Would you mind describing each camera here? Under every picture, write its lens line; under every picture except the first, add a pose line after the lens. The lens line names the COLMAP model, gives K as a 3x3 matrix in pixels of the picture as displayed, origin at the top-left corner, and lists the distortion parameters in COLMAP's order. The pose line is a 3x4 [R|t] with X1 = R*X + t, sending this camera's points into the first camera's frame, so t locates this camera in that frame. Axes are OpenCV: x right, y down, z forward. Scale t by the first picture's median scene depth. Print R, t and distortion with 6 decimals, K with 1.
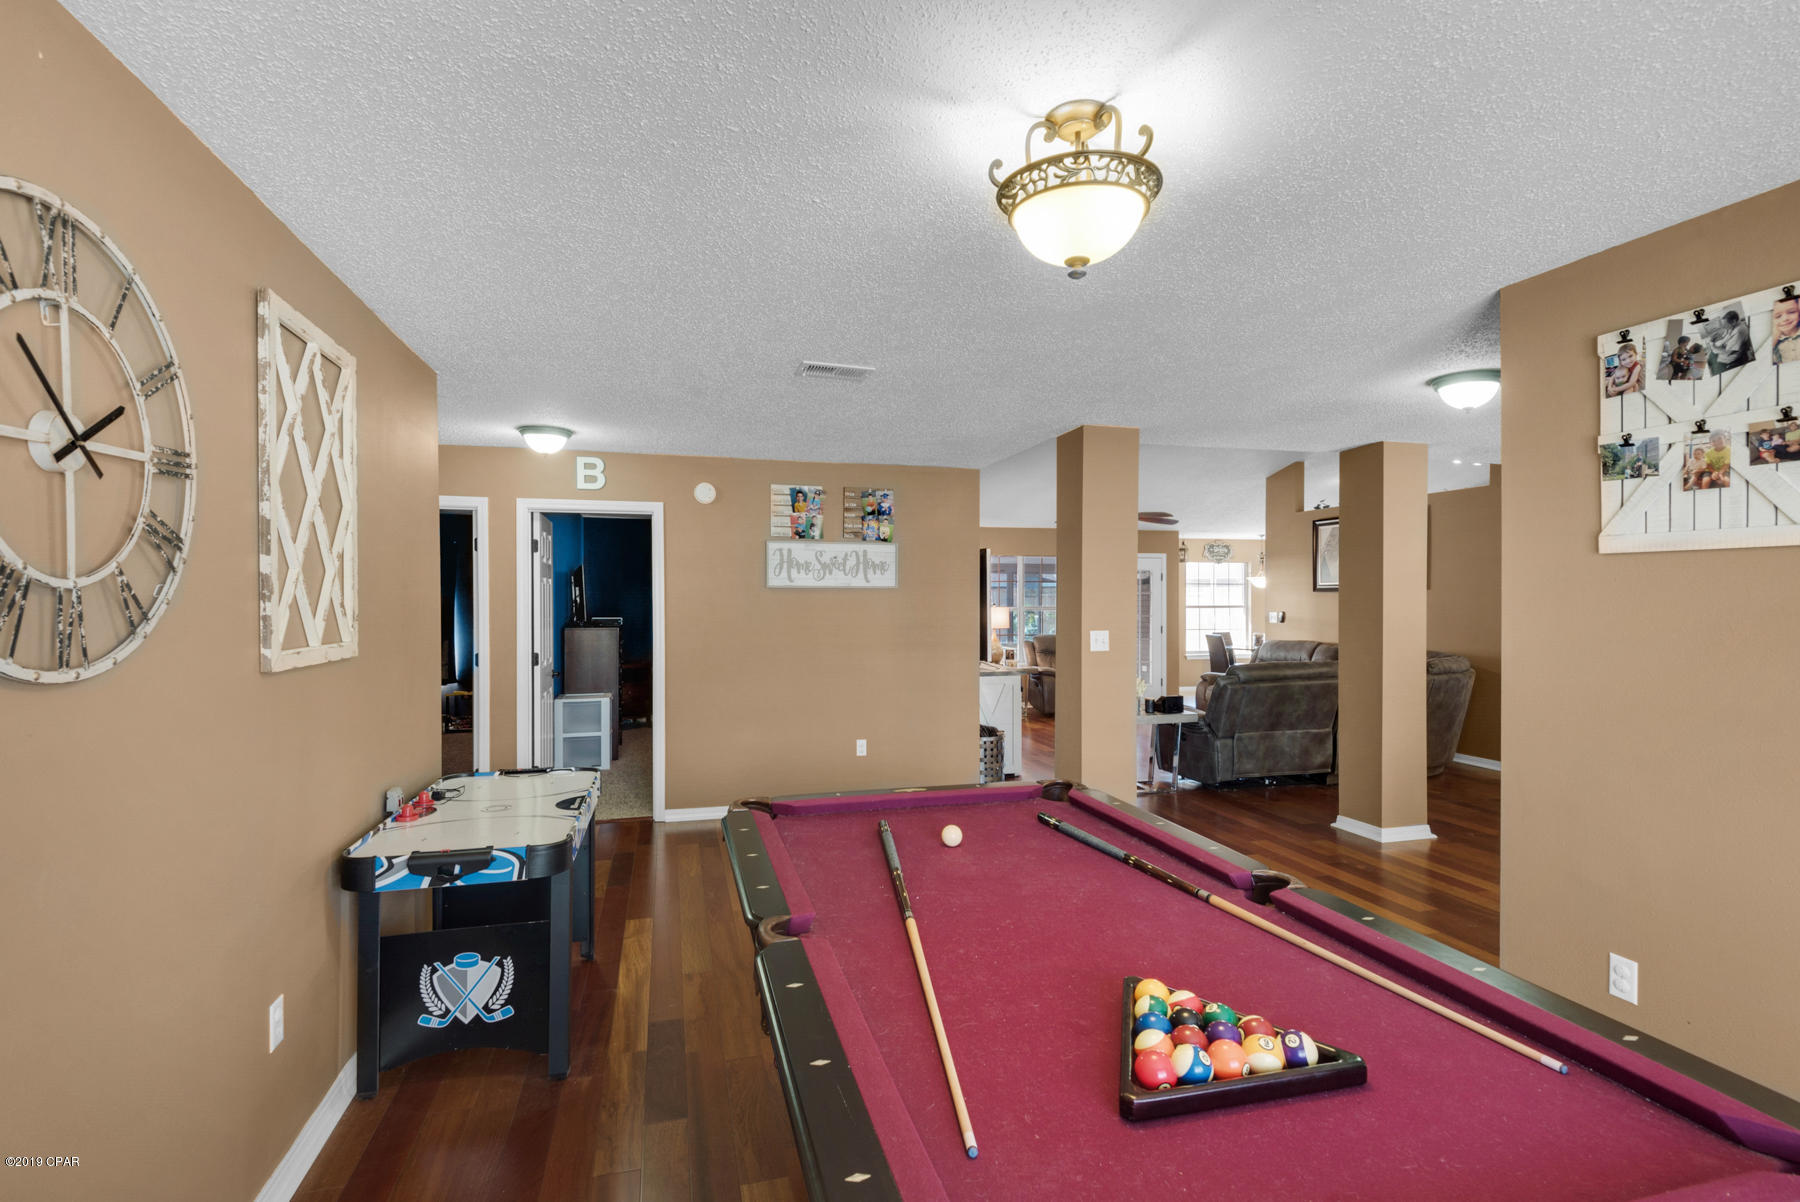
lens RADIAL K [[836.3, 0, 900.0], [0, 836.3, 601.0], [0, 0, 1]] dist [0.018865, -0.000339]
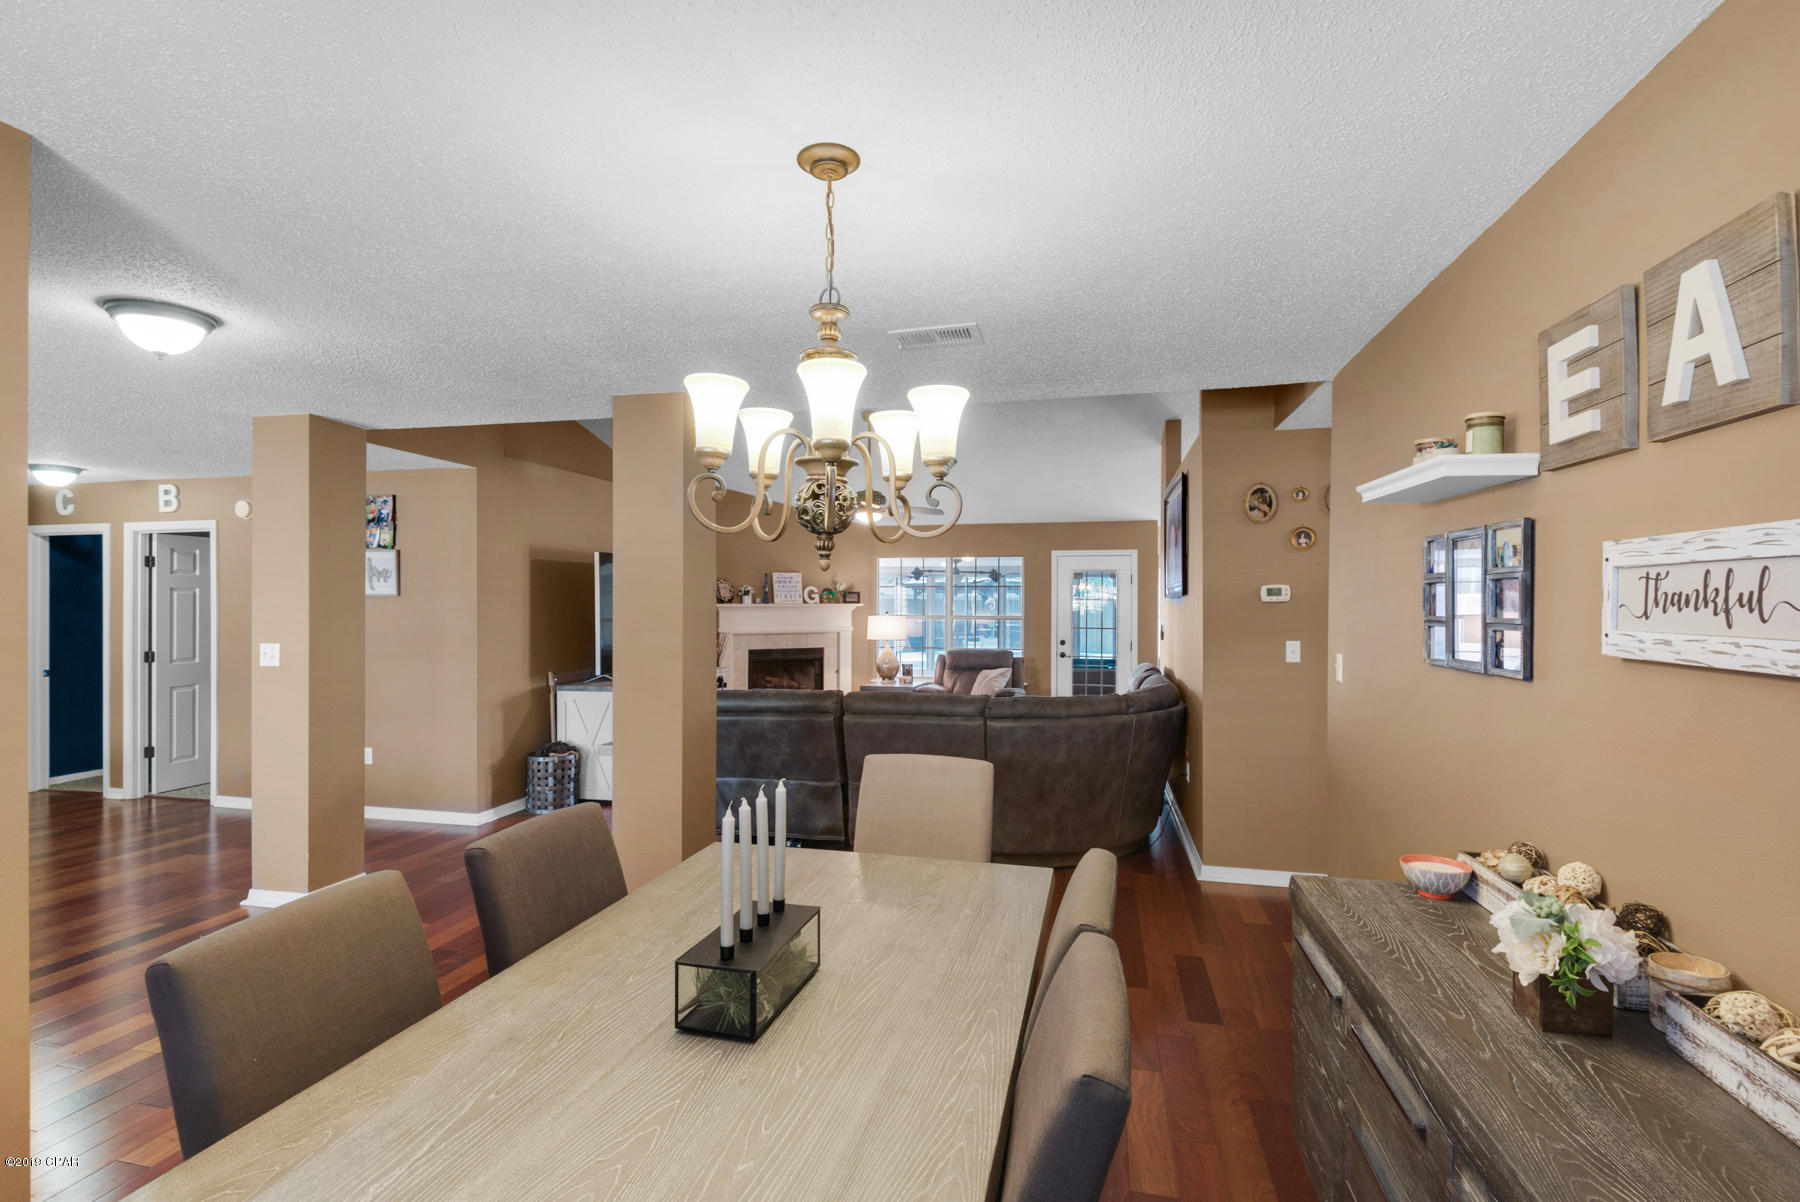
lens RADIAL K [[836.3, 0, 900.0], [0, 836.3, 601.0], [0, 0, 1]] dist [0.018865, -0.000339]
pose [[0.878501, -0.002625, -0.477732, 0.636105], [-0.001927, 0.999957, -0.009039, -0.000612], [0.477736, 0.008862, 0.878459, 0.264856]]
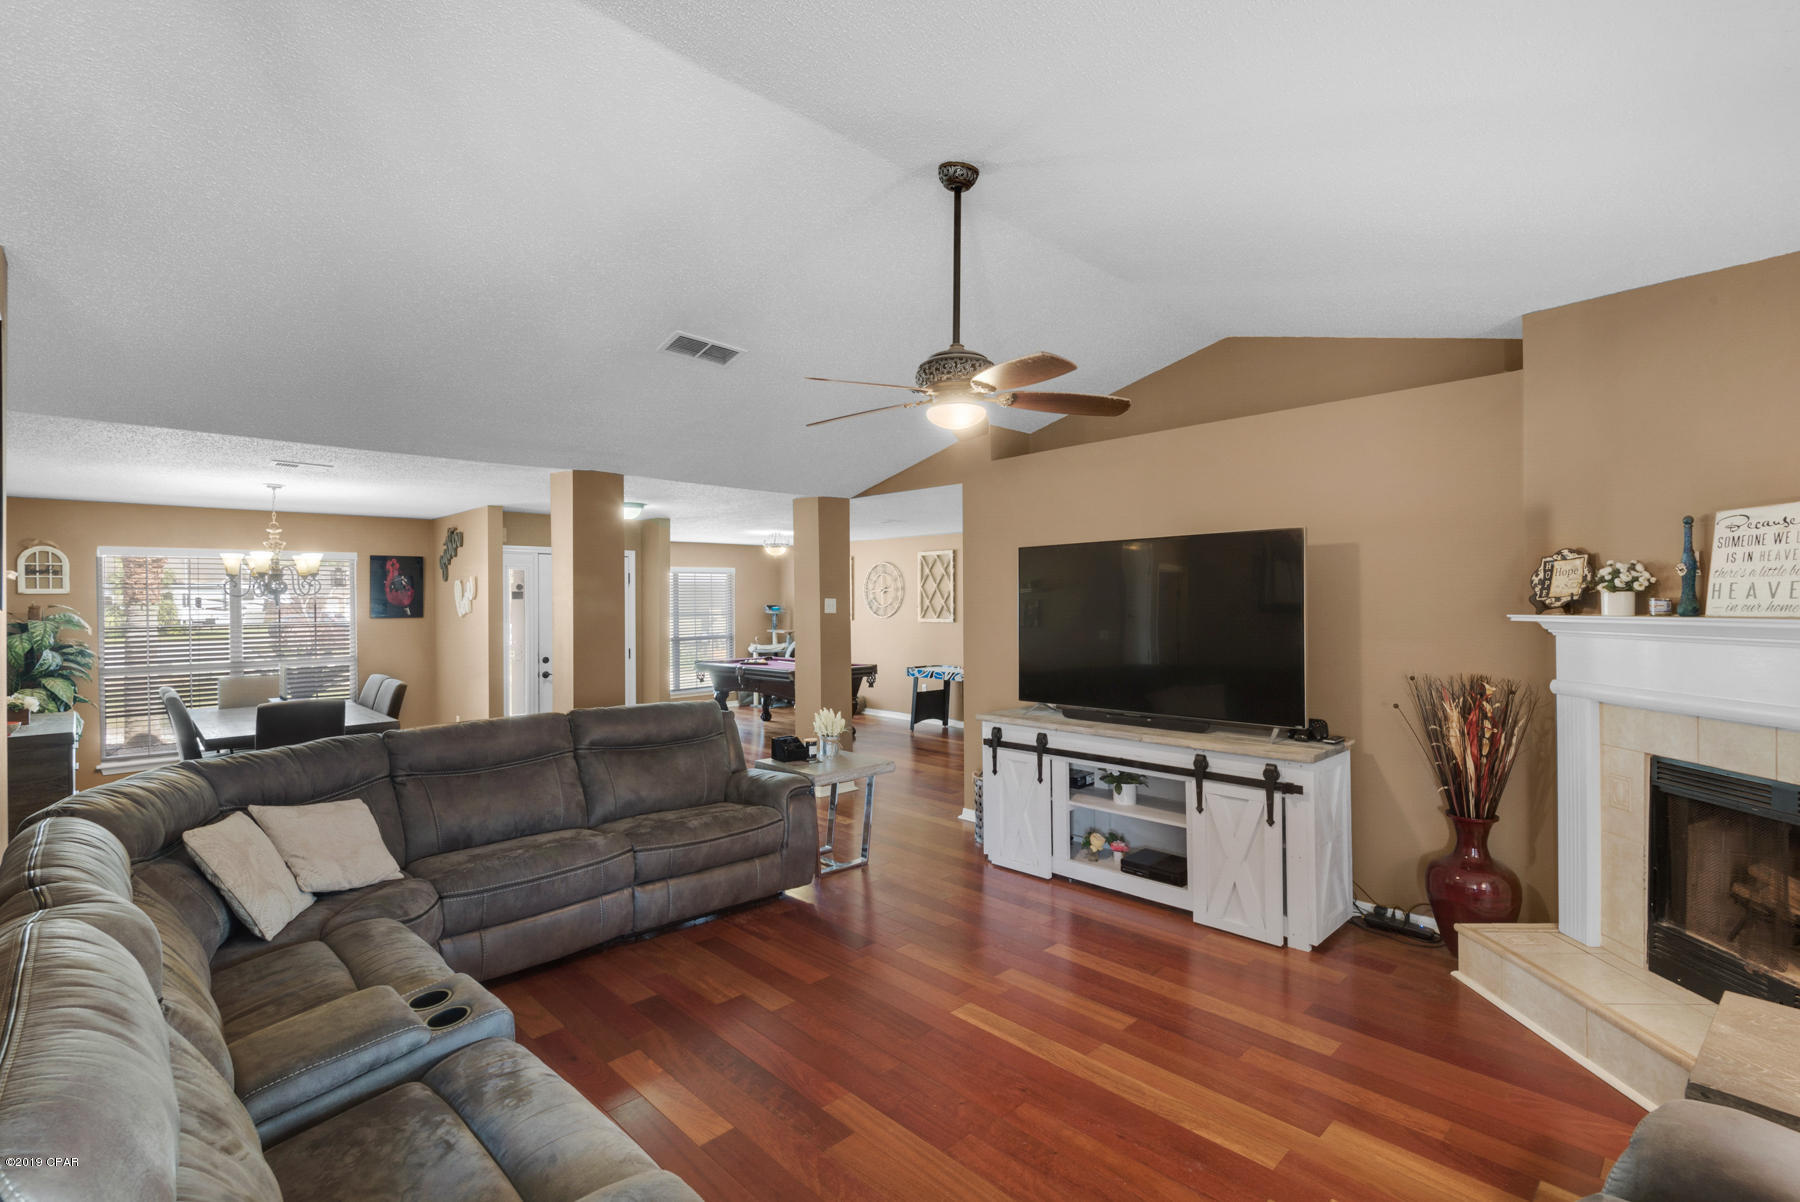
lens RADIAL K [[821.8, 0, 908.9], [0, 821.8, 603.1], [0, 0, 1]] dist [0.032951, -0.022524]
pose [[-0.870693, 0.000591, -0.491826, 0.415670], [-0.003006, 0.999974, 0.006523, -0.012268], [0.491817, 0.007158, -0.870669, 1.196525]]
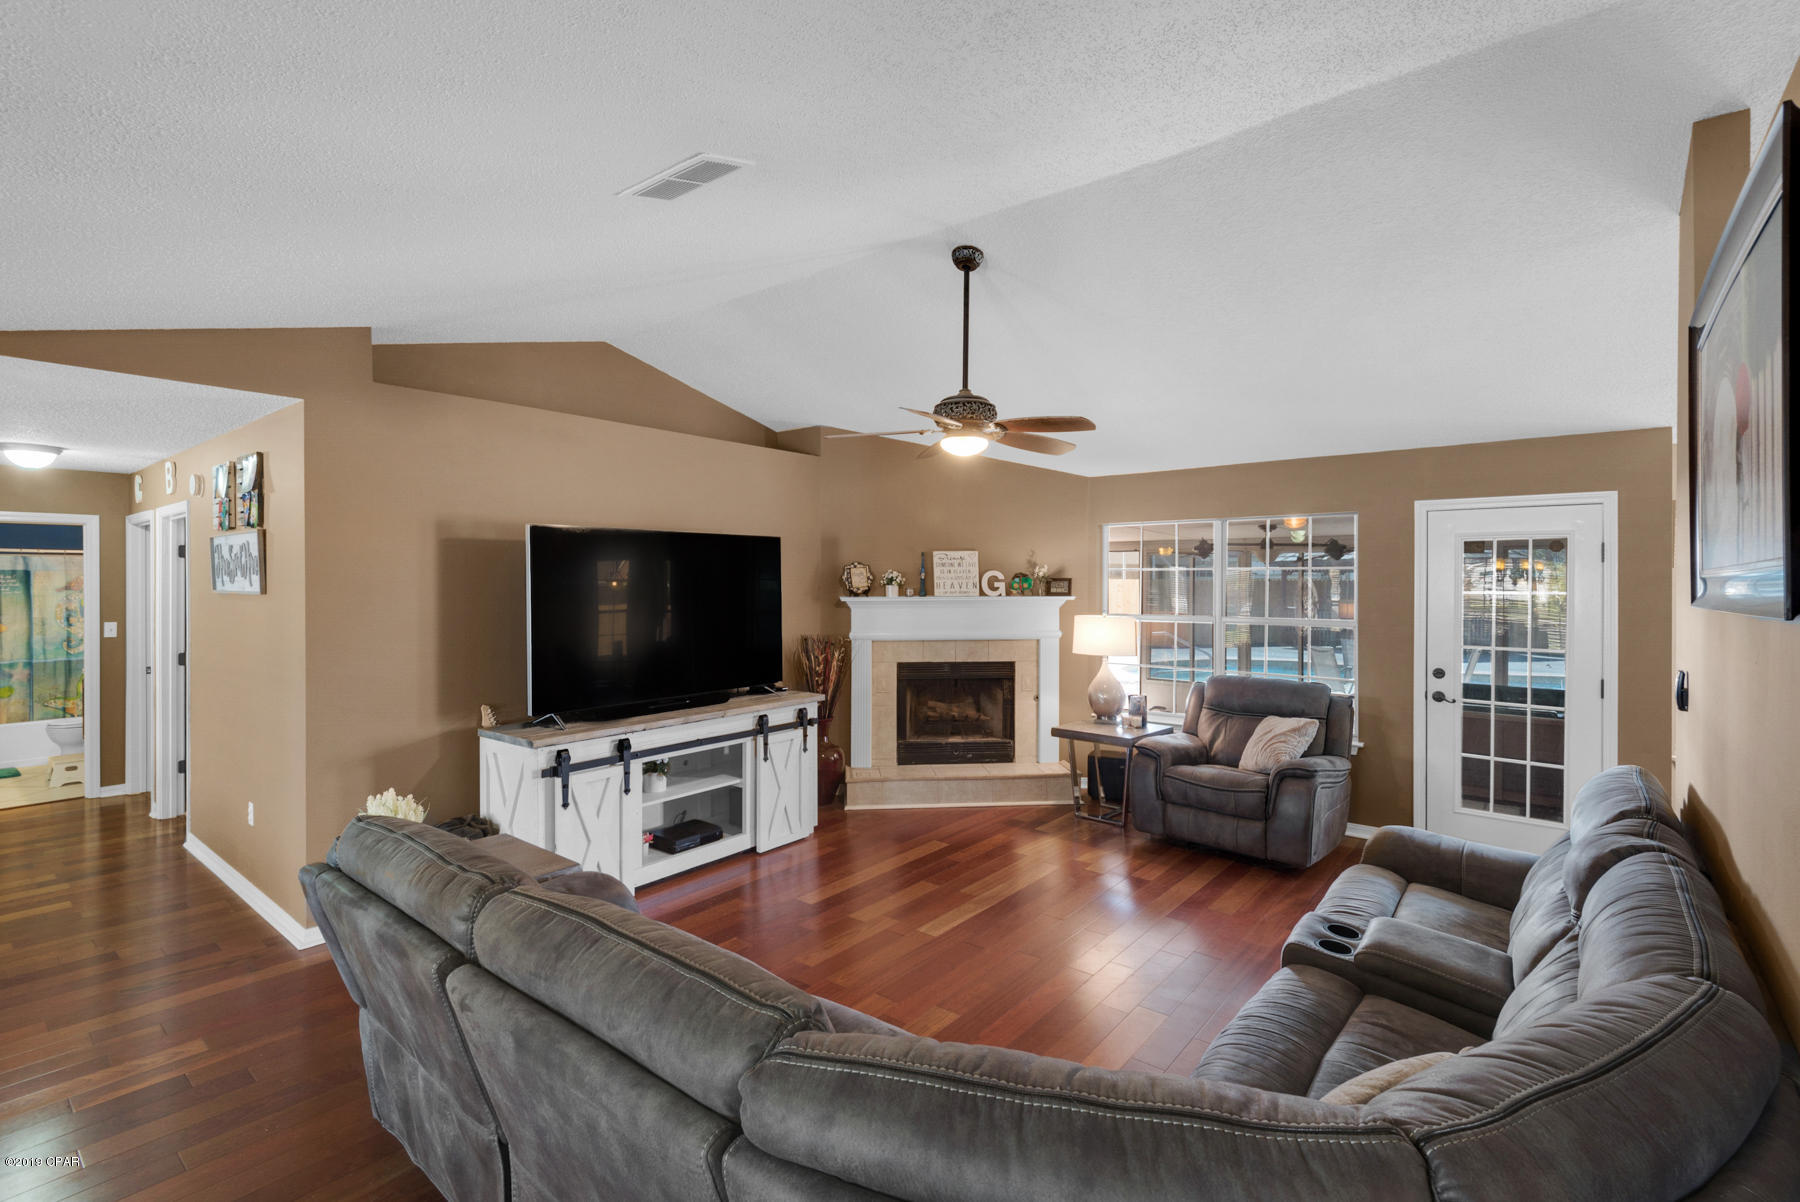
lens RADIAL K [[826.0, 0, 896.0], [0, 826.0, 591.6], [0, 0, 1]] dist [0.035035, -0.023012]
pose [[0.578478, 0.009212, -0.815646, 0.559829], [-0.003798, 0.999956, 0.008599, -0.016048], [0.815689, -0.001877, 0.578487, 0.657666]]
